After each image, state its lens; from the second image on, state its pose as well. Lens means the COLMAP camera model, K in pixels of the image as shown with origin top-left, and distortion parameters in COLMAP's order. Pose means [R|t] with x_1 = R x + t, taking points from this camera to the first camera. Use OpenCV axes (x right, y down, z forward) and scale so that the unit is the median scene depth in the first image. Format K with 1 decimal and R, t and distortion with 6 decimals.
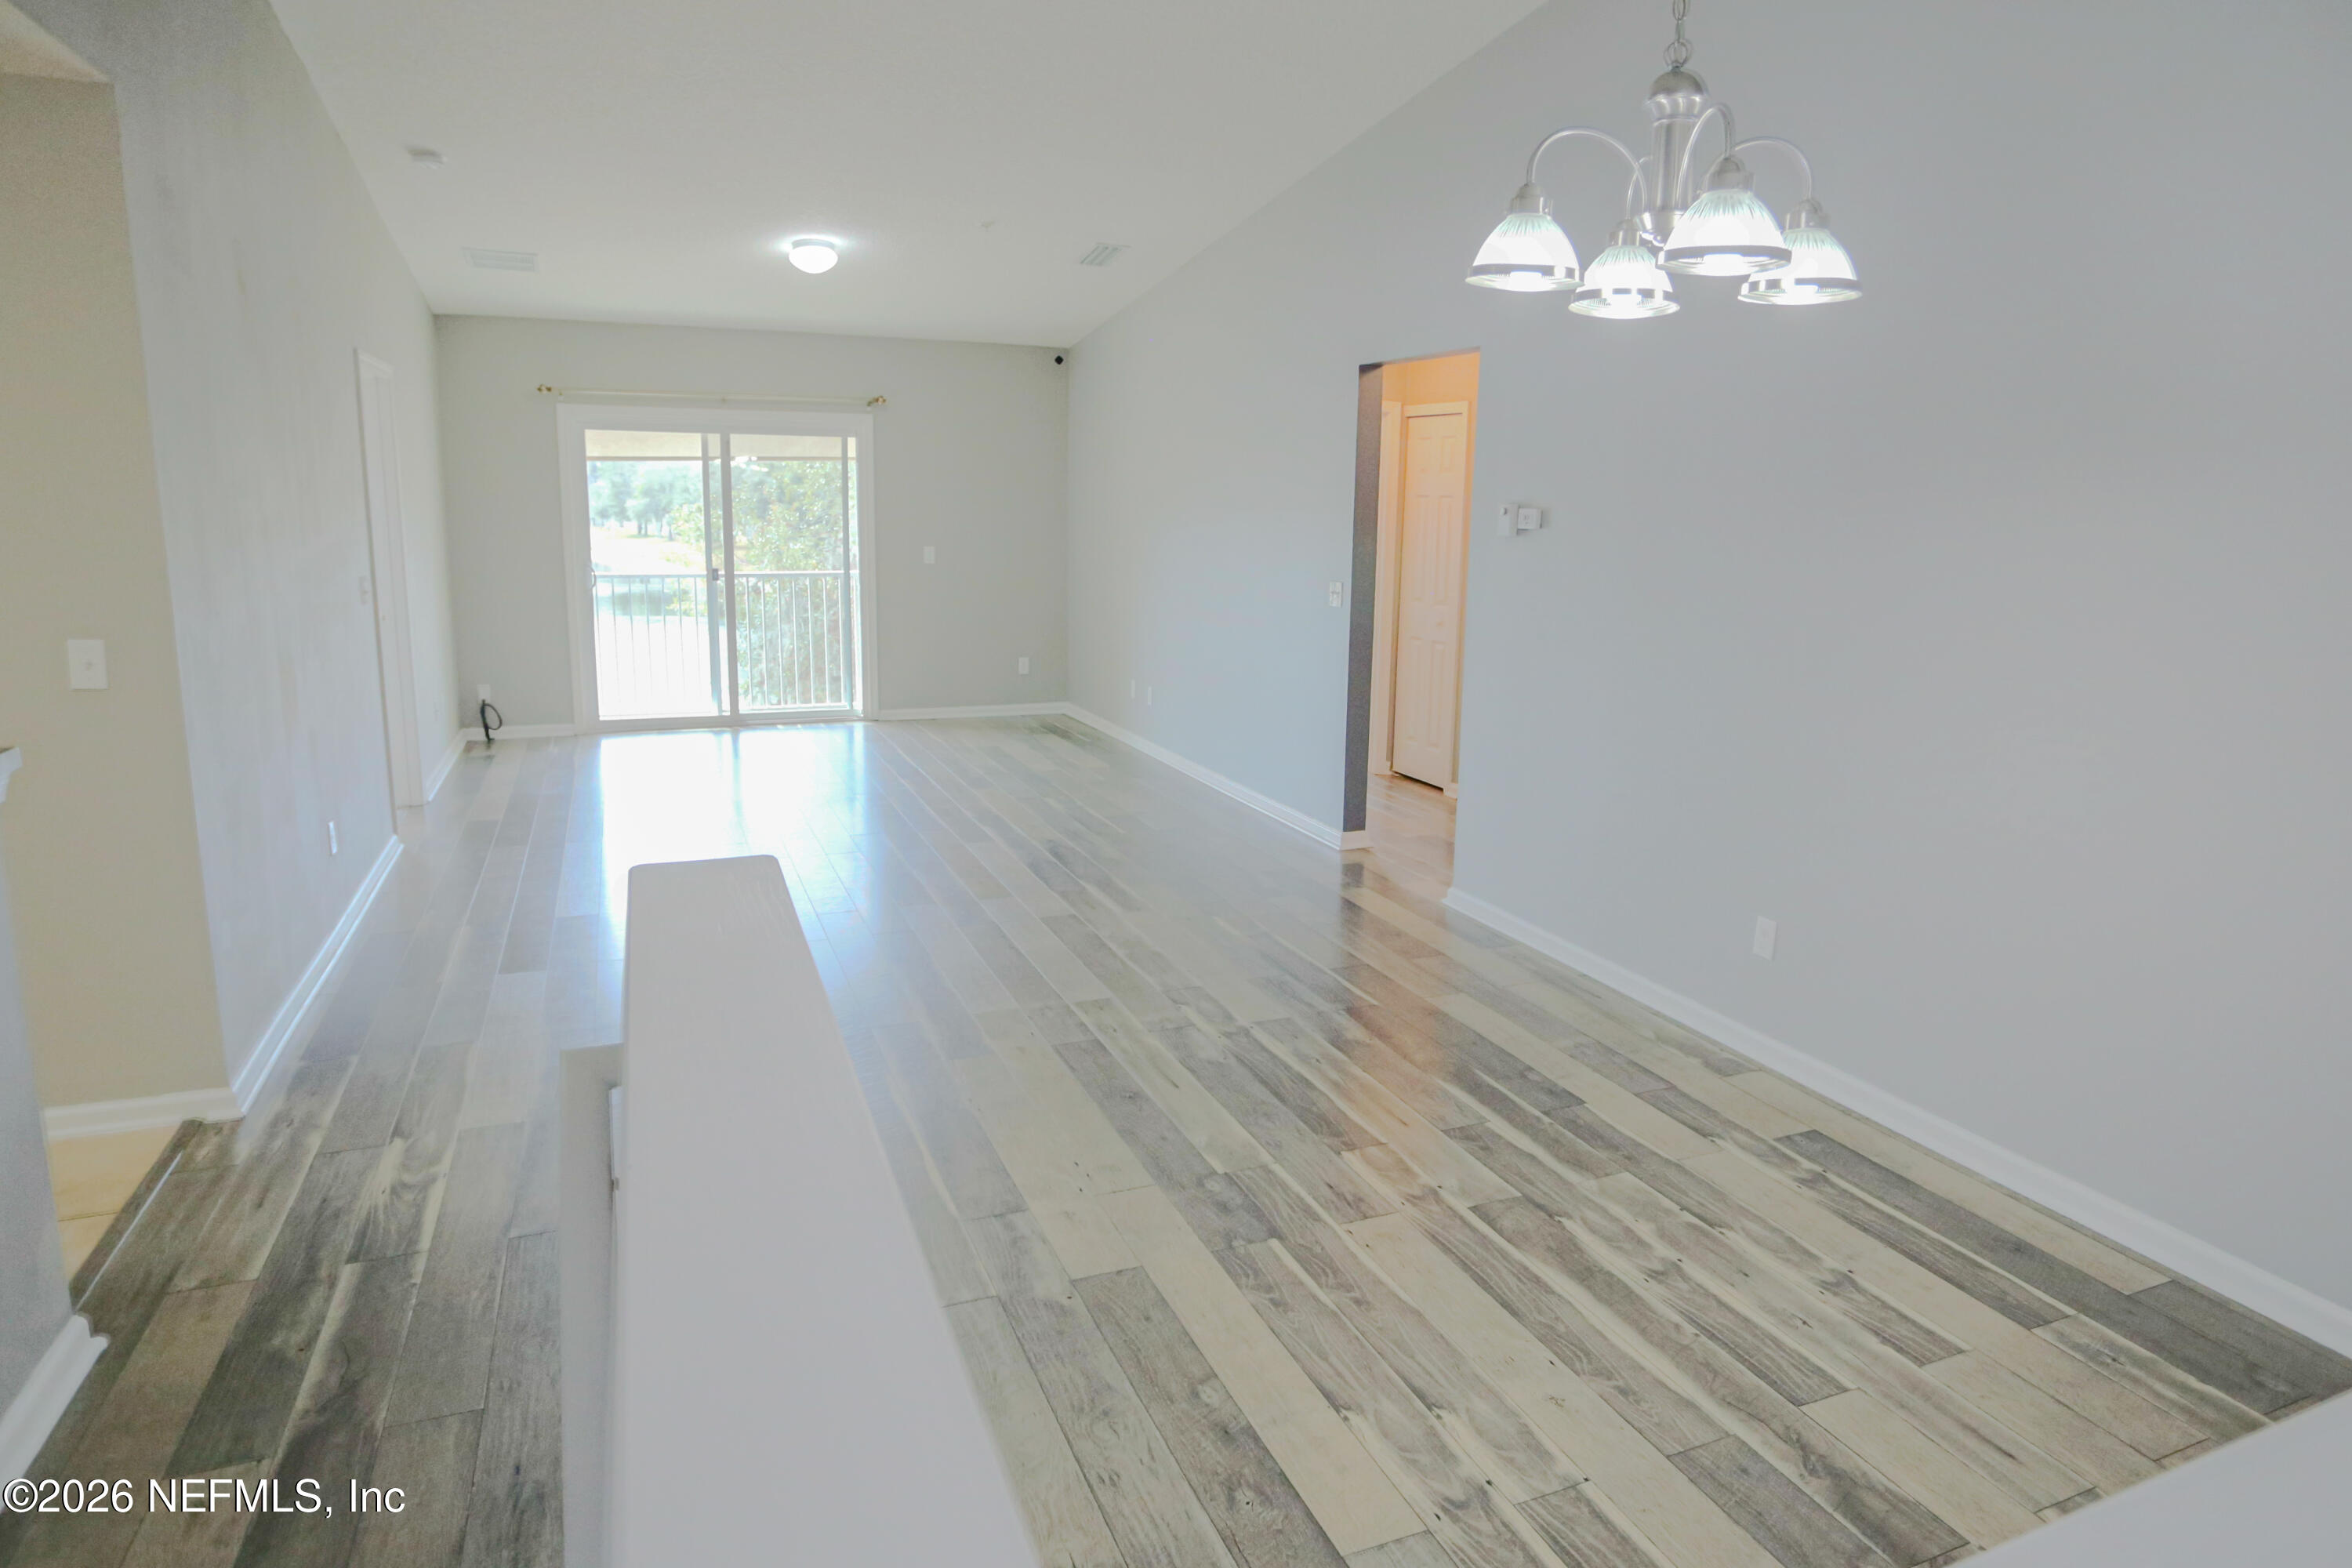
lens RADIAL K [[1393.0, 0, 1222.2], [0, 1393.0, 766.6], [0, 0, 1]] dist [-0.023112, 0.000273]
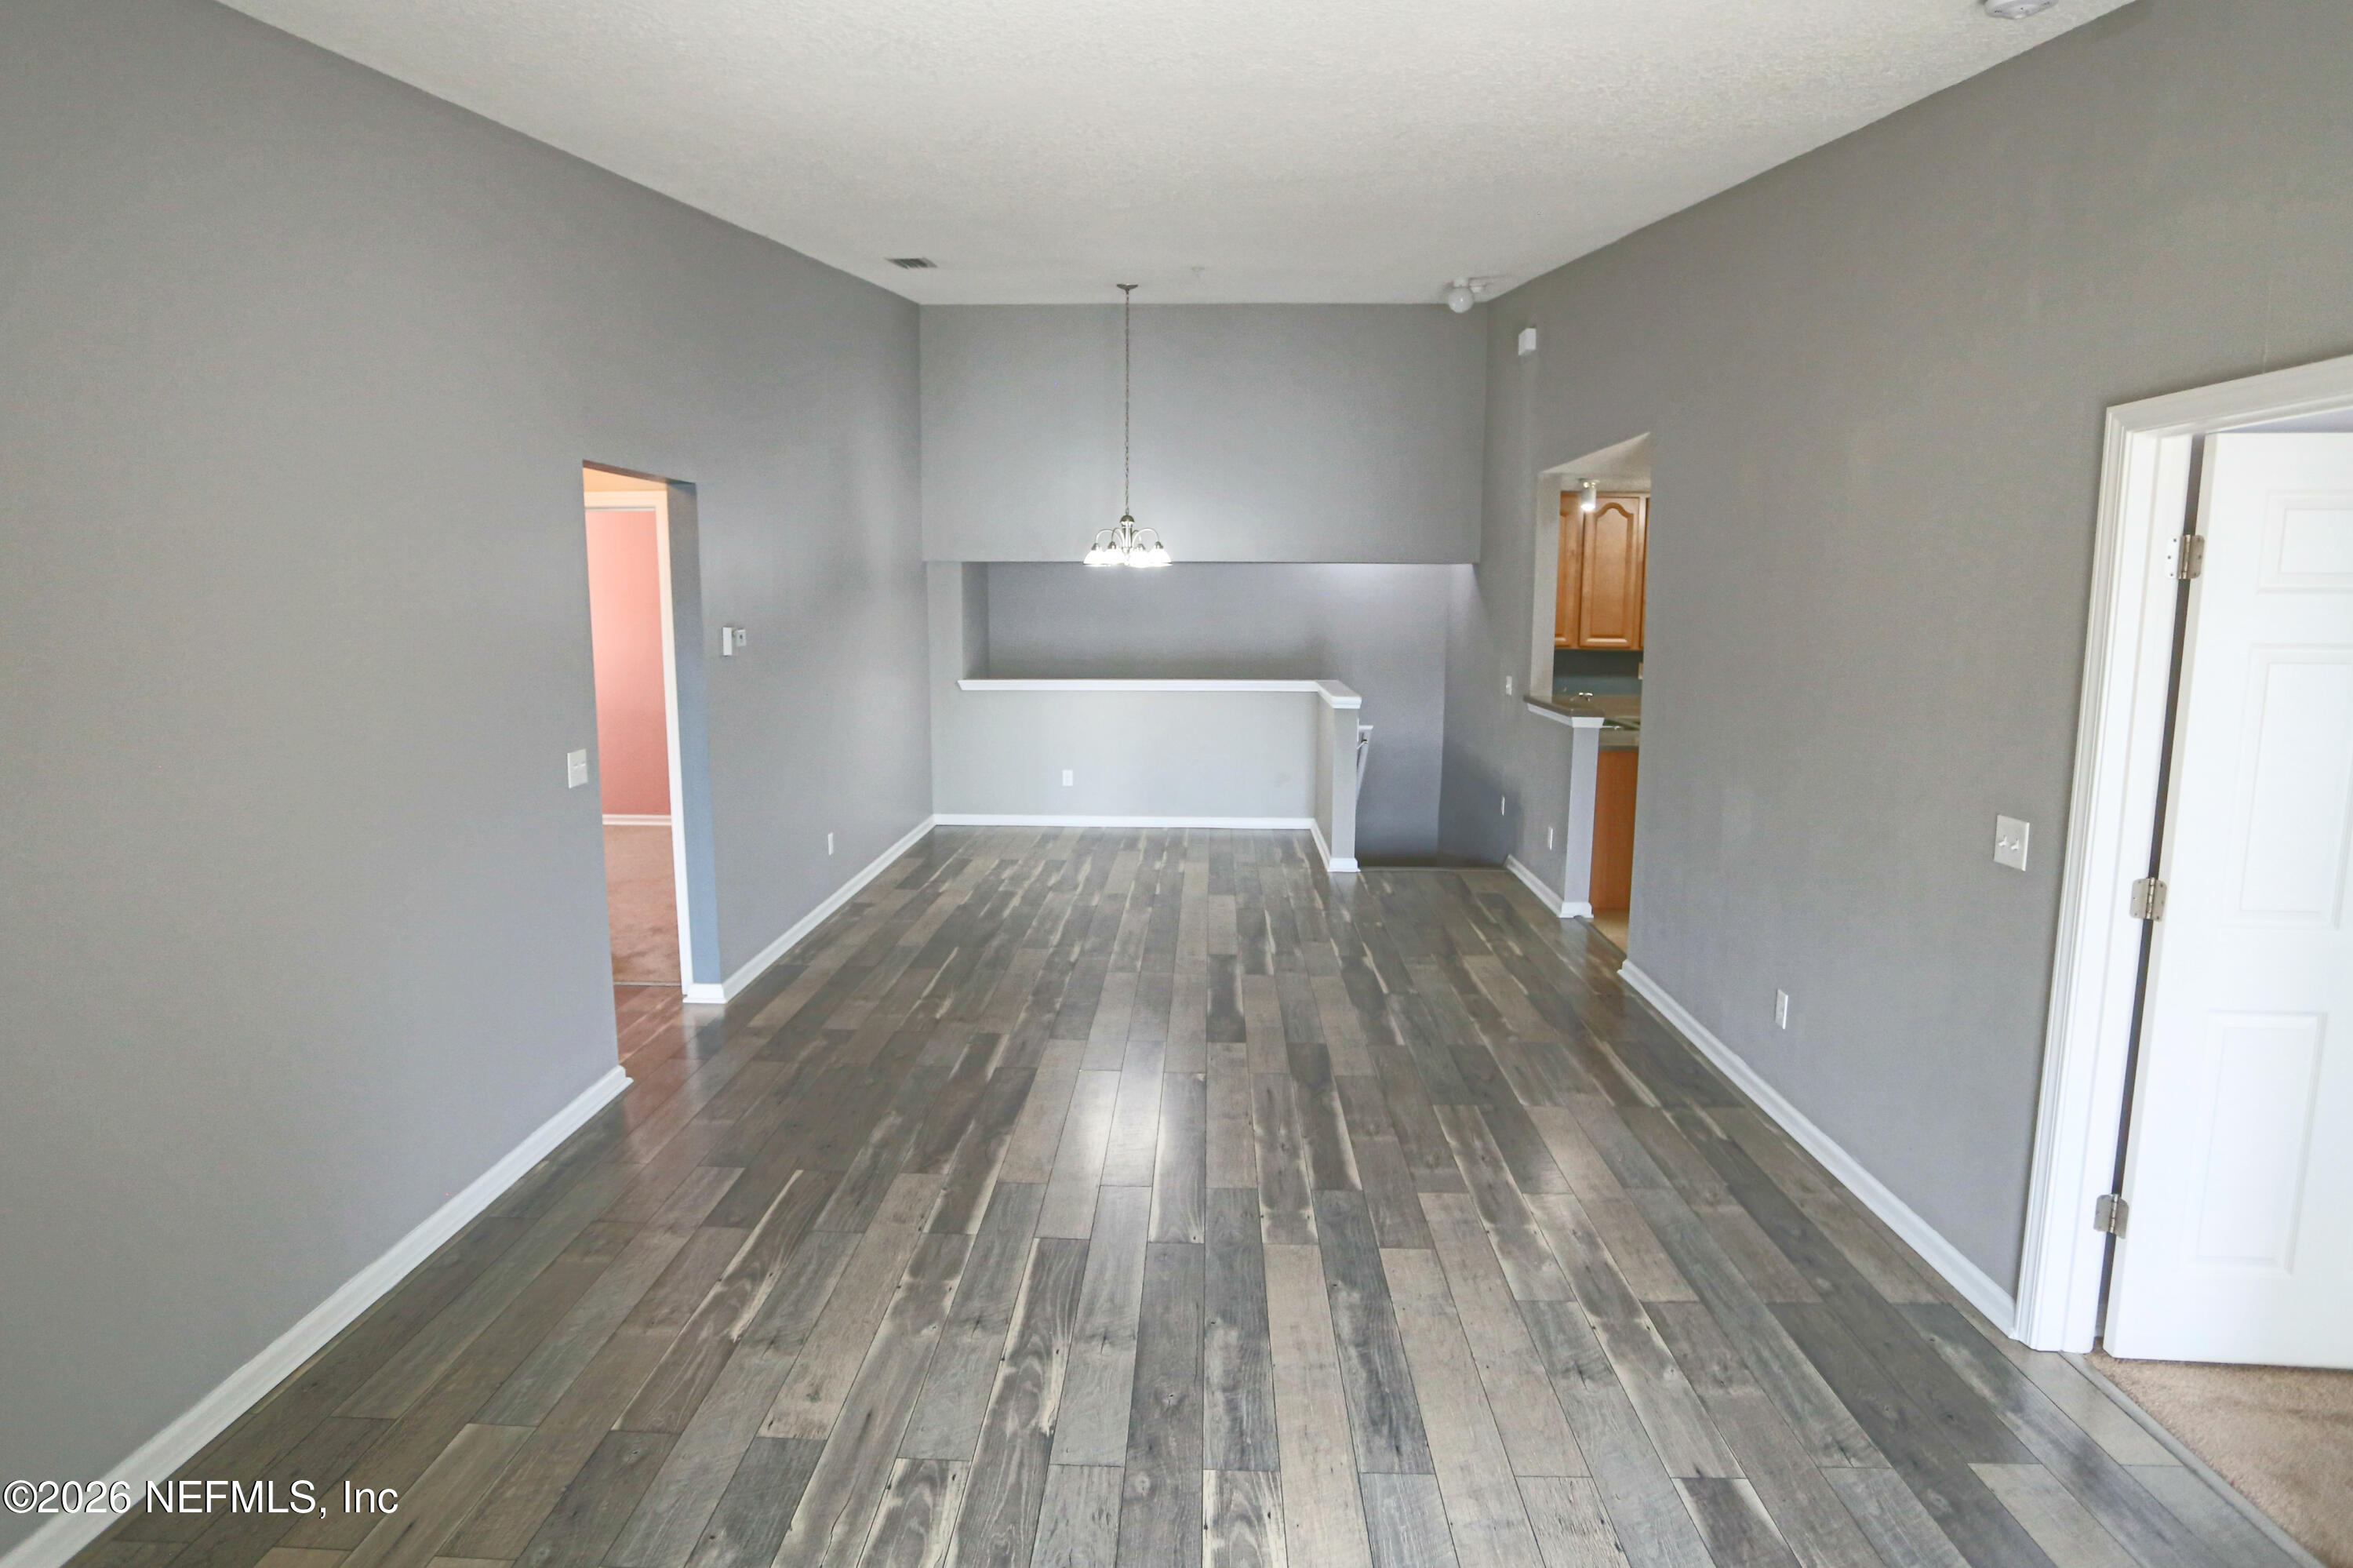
lens RADIAL K [[1260.1, 0, 1136.9], [0, 1260.1, 764.4], [0, 0, 1]] dist [-0.093061, 0.042456]
pose [[-0.894702, -0.074672, 0.440377, -0.742580], [0.069767, 0.950463, 0.302907, -0.481604], [-0.441181, 0.301735, -0.845172, 2.265498]]
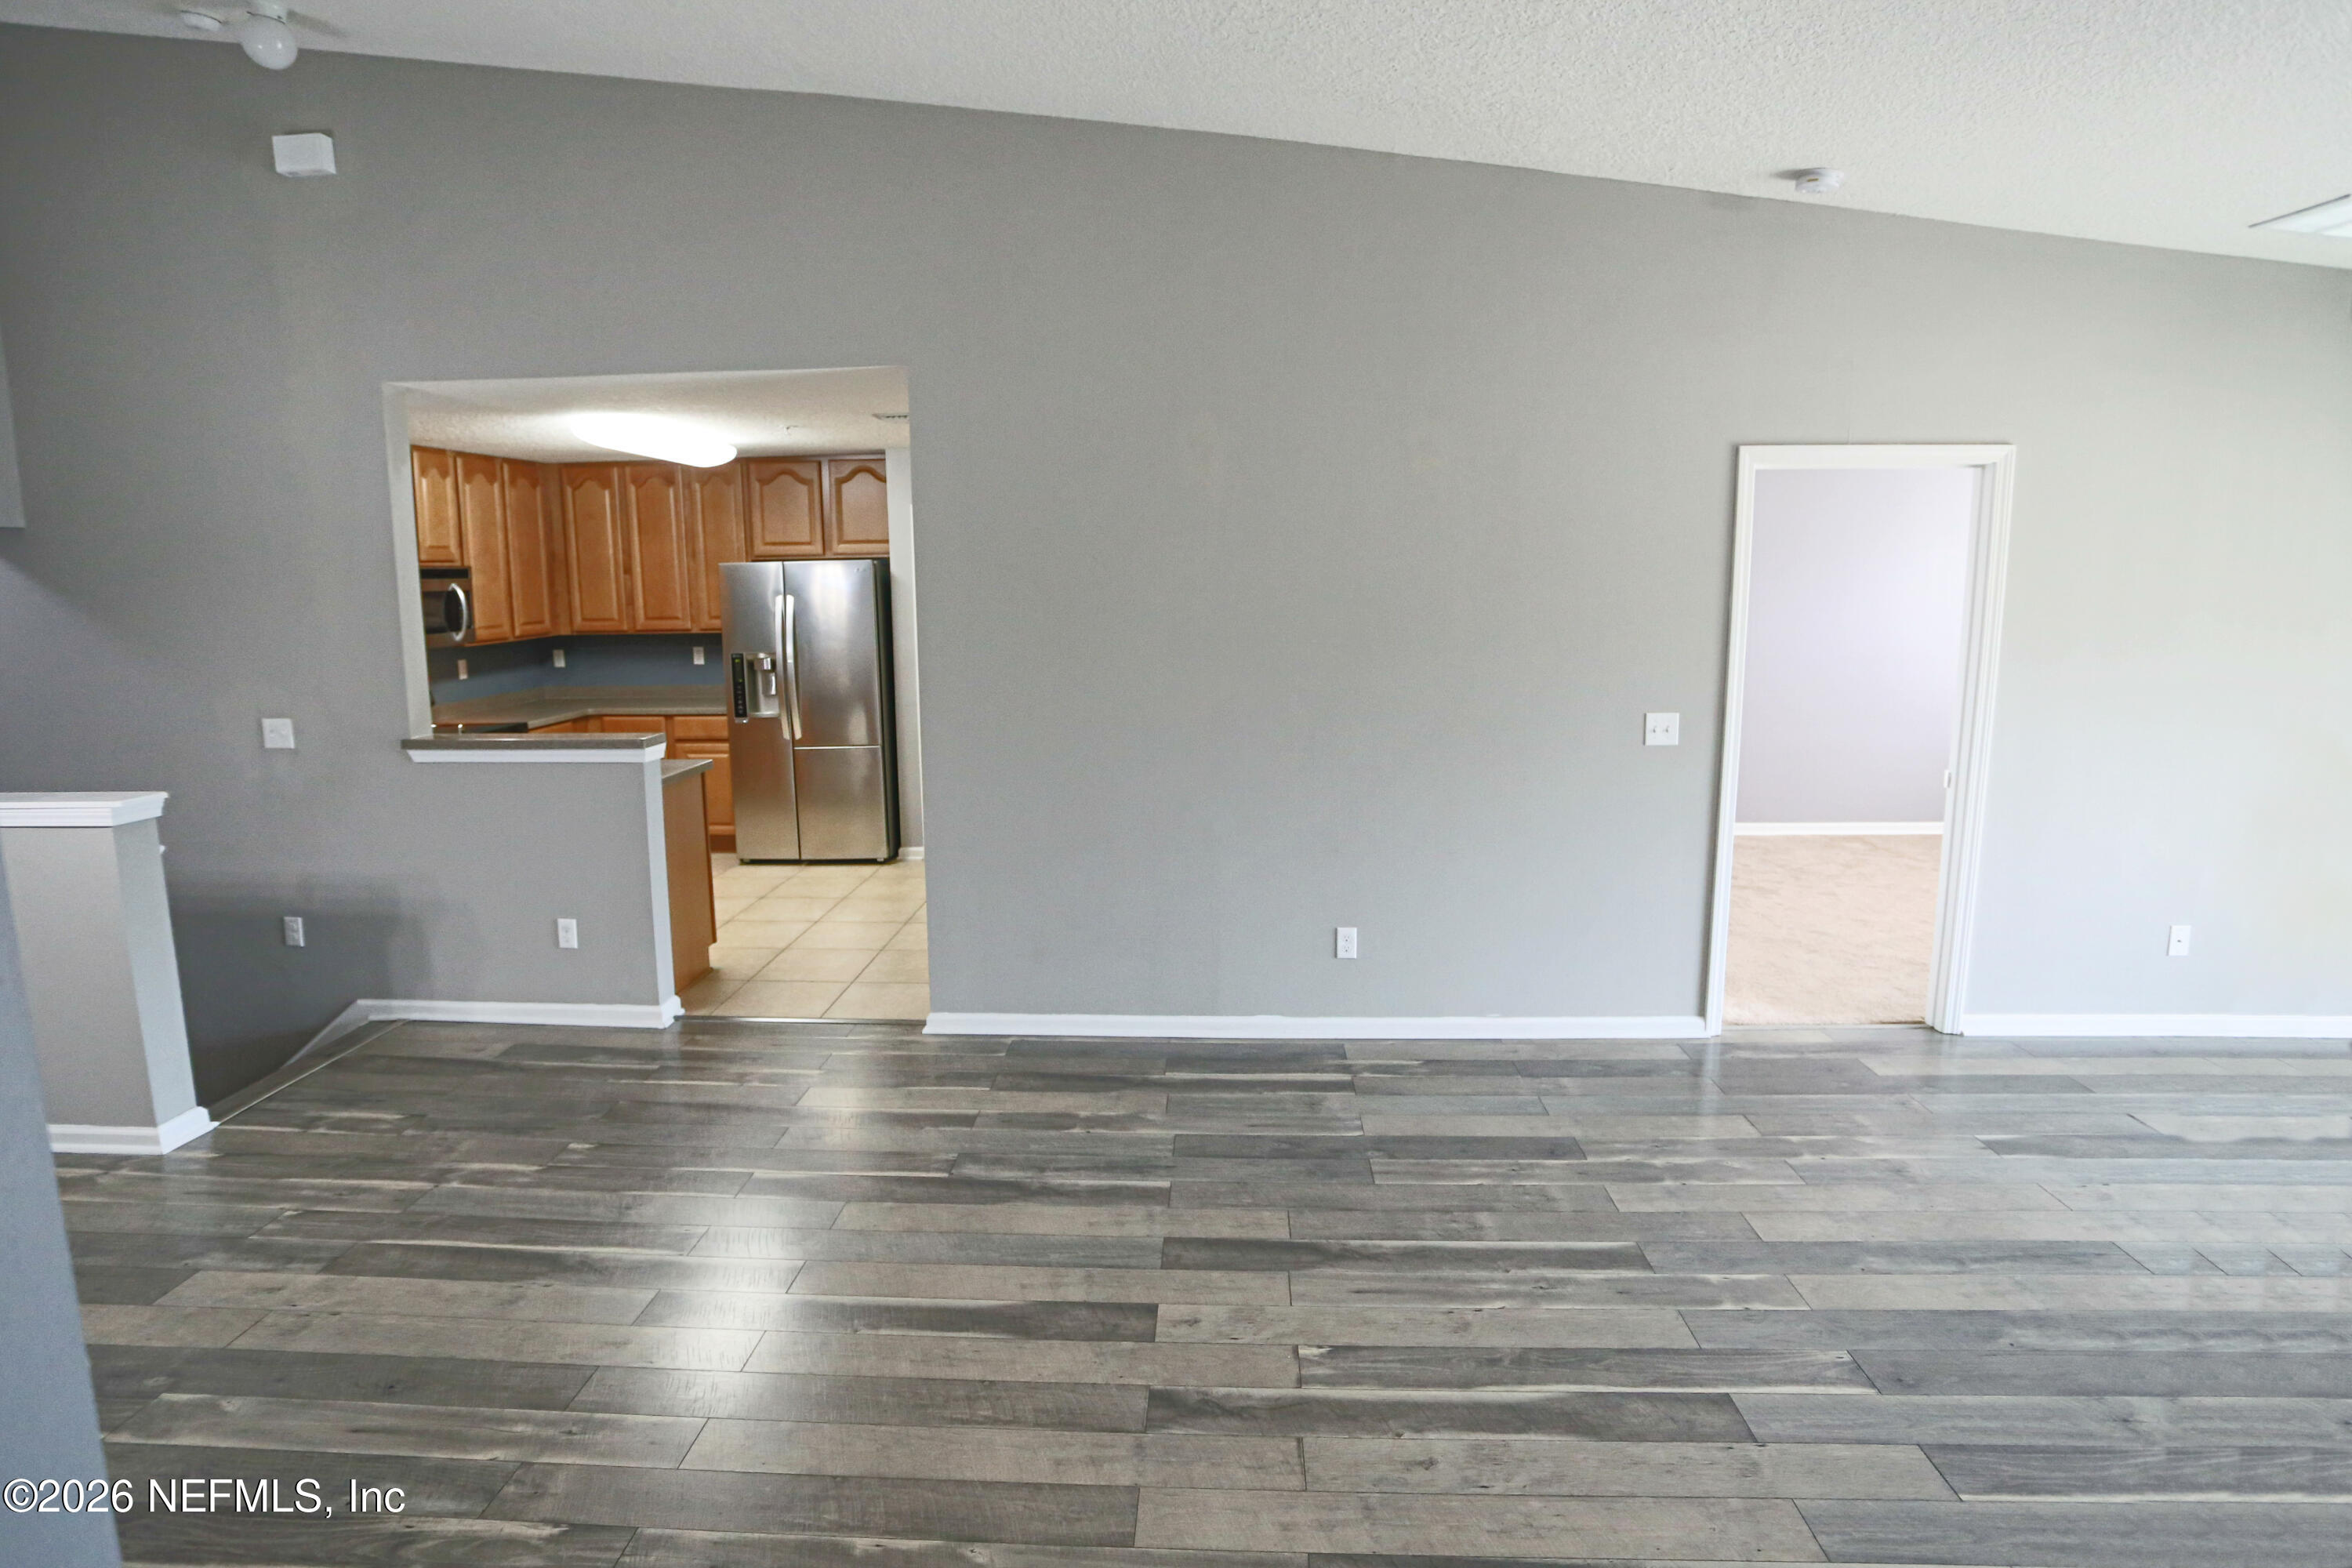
lens RADIAL K [[1252.8, 0, 1167.2], [0, 1252.8, 752.5], [0, 0, 1]] dist [-0.070462, 0.033182]
pose [[-0.435546, 0.114163, -0.892898, 0.303442], [-0.168151, 0.964147, 0.205295, -0.316455], [0.884322, 0.239557, -0.400734, 1.487348]]
